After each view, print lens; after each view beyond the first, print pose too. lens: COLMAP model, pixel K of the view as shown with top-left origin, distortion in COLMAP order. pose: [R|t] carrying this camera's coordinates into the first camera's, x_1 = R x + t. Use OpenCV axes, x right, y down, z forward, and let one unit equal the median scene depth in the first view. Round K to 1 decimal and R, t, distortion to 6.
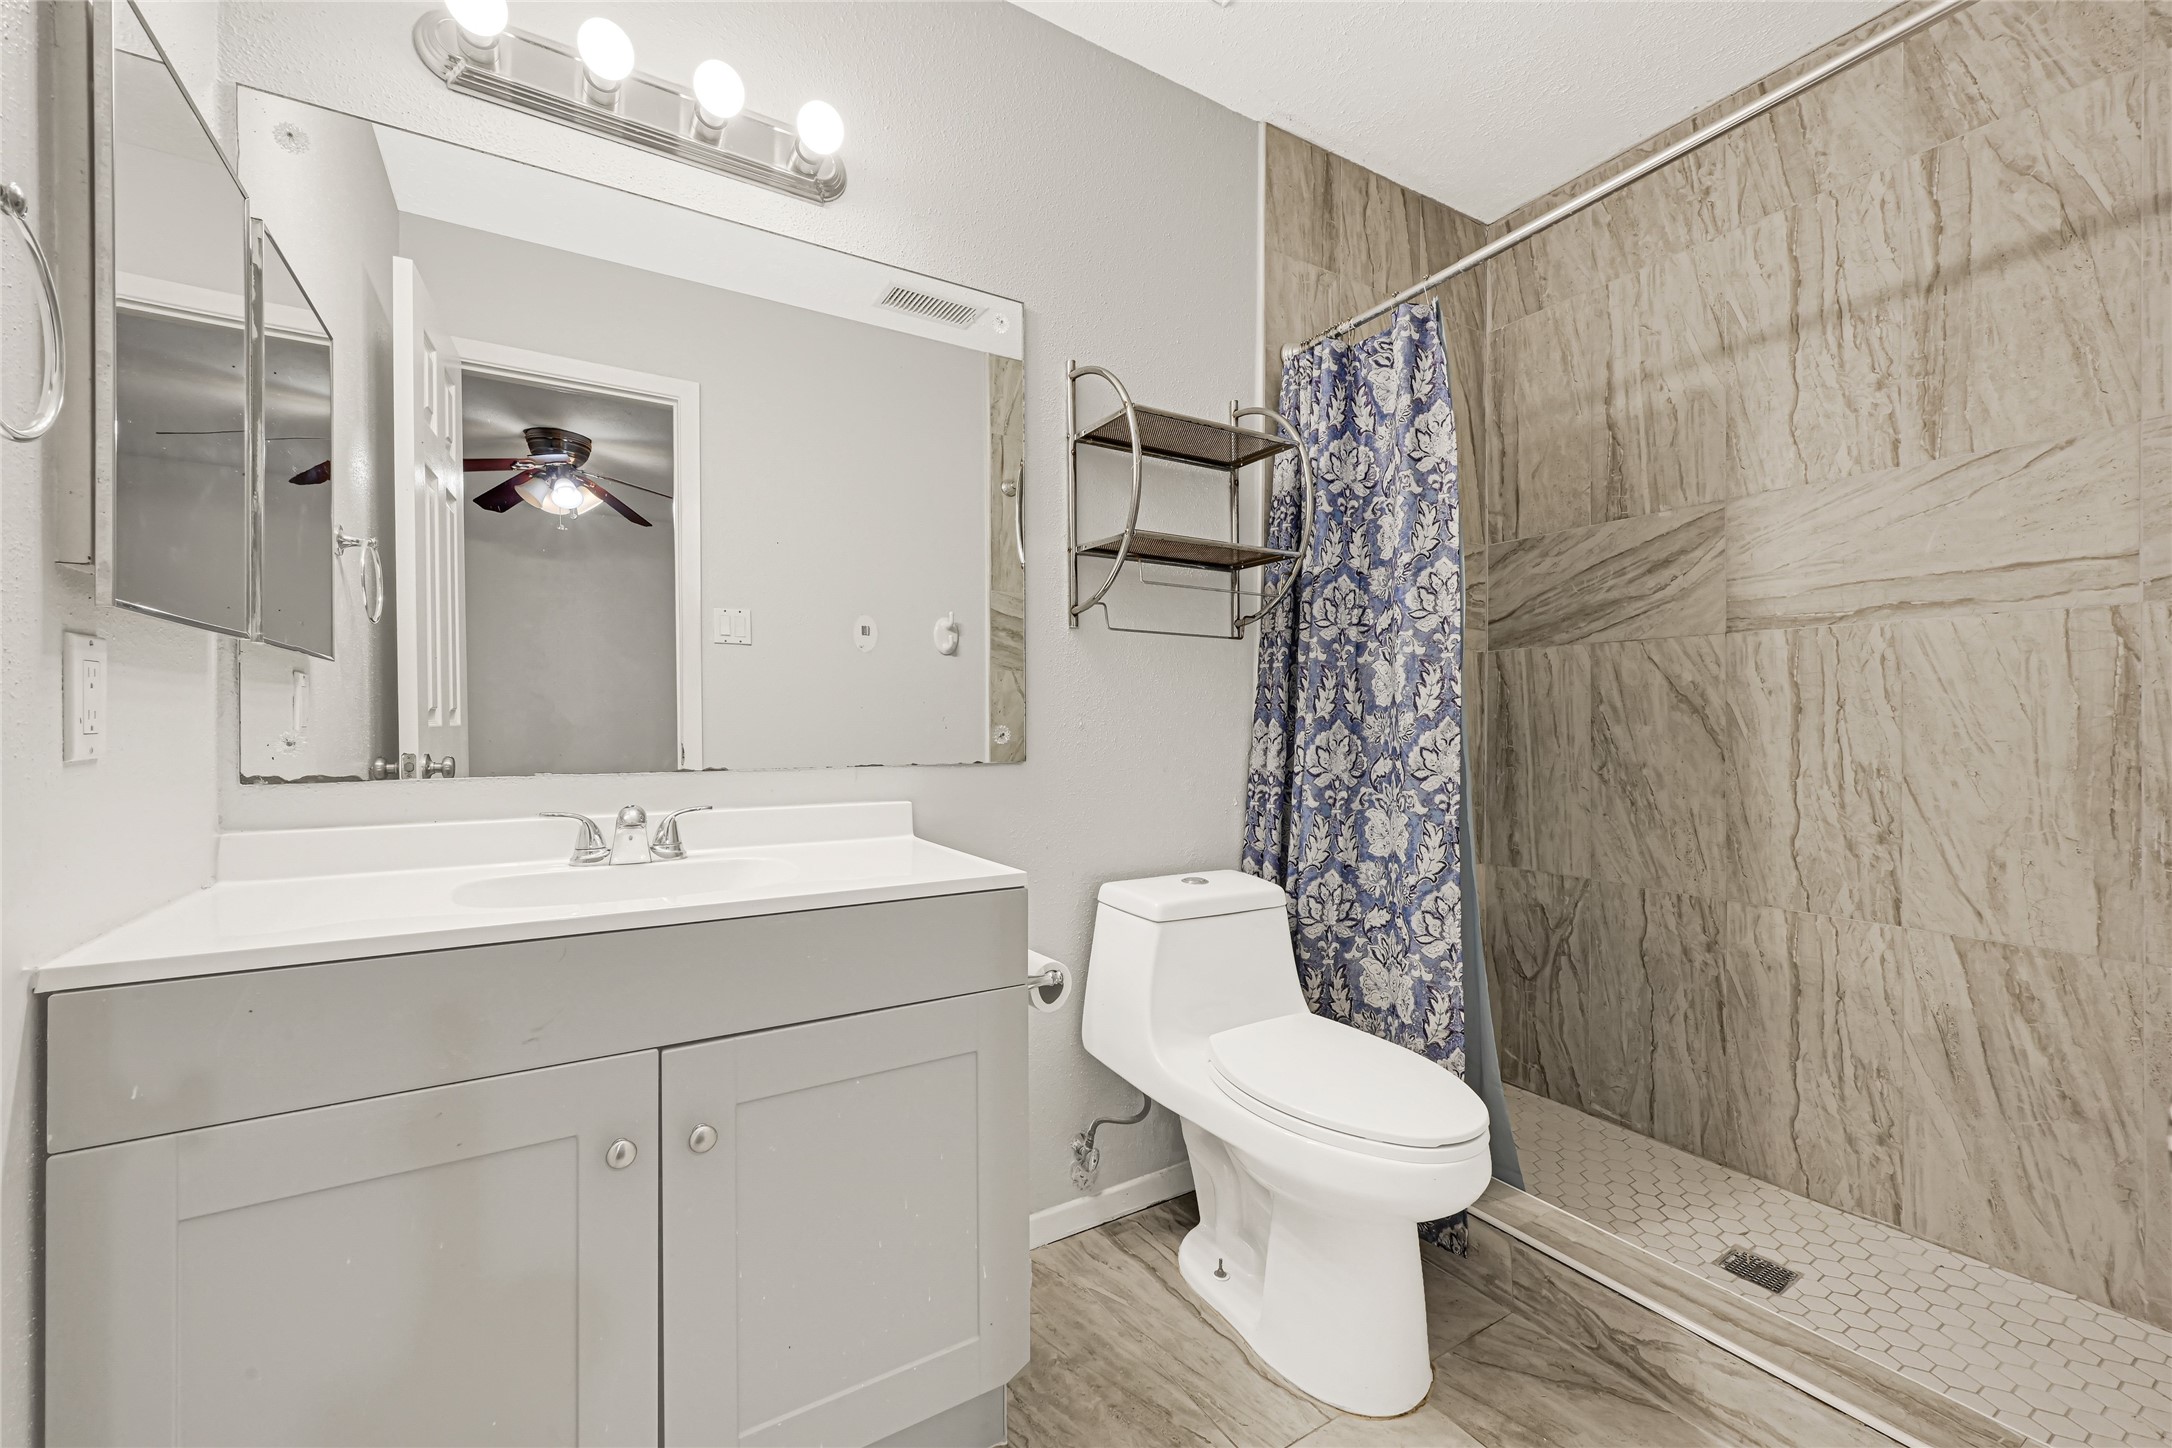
lens RADIAL K [[899.2, 0, 1098.1], [0, 899.2, 704.3], [0, 0, 1]] dist [0.000533, 0.000608]
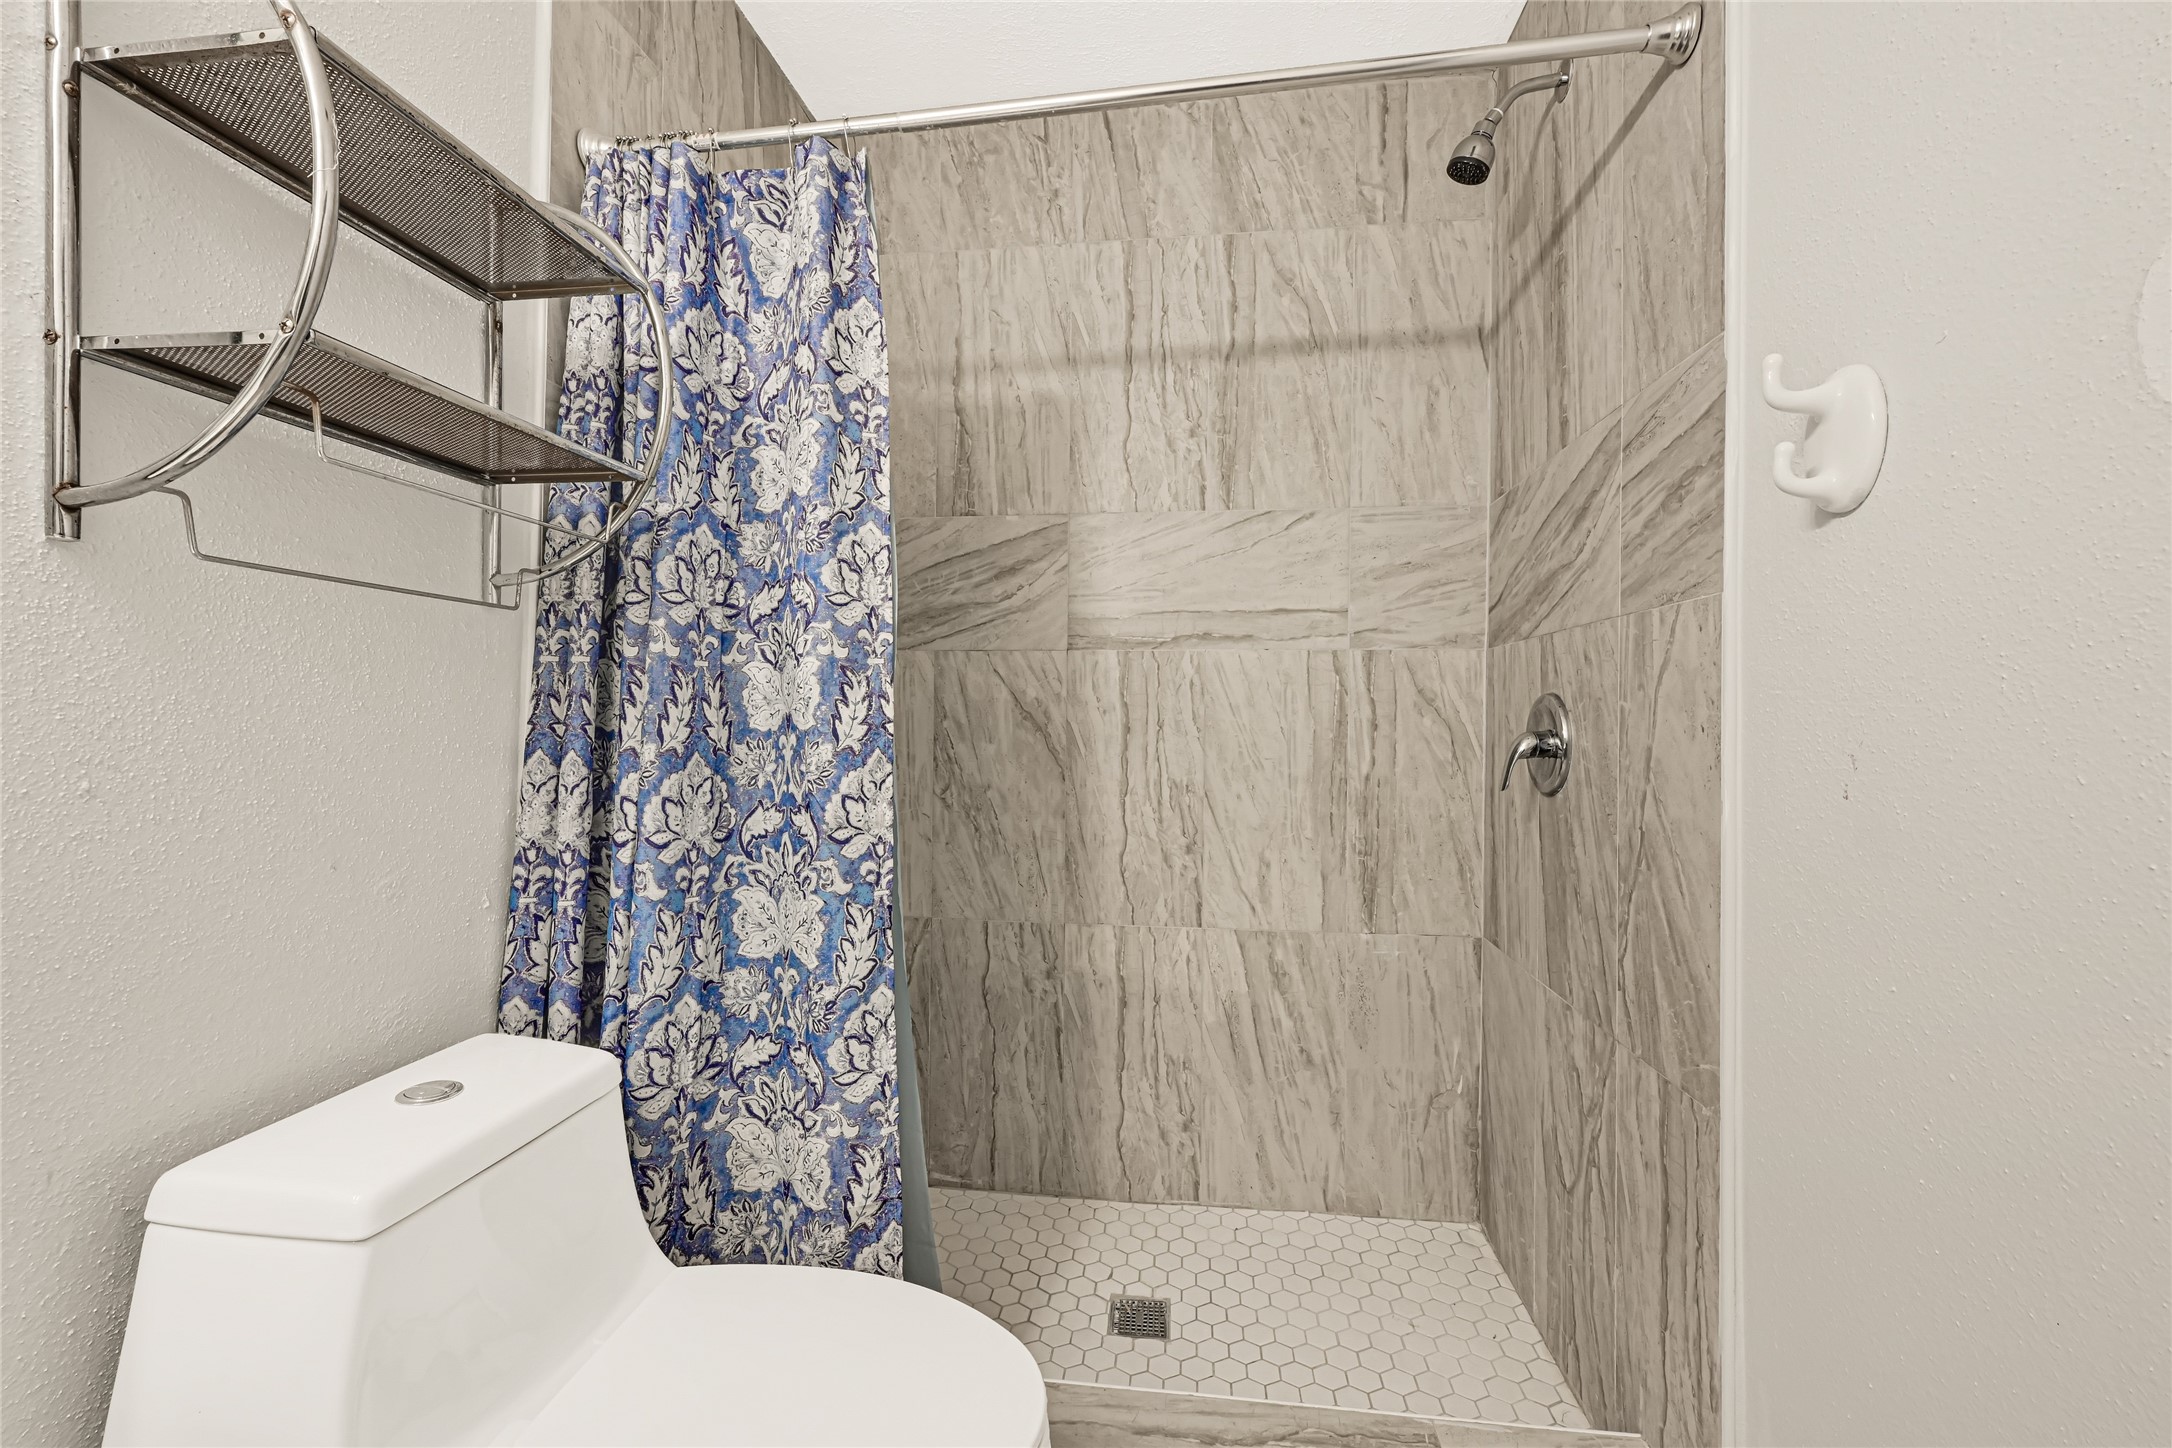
lens RADIAL K [[899.2, 0, 1098.1], [0, 899.2, 704.3], [0, 0, 1]] dist [0.000533, 0.000608]
pose [[0.631348, 0.013276, 0.775386, -0.043465], [-0.022360, 0.999749, 0.001088, -0.023592], [-0.775177, -0.018025, 0.631487, 0.382993]]
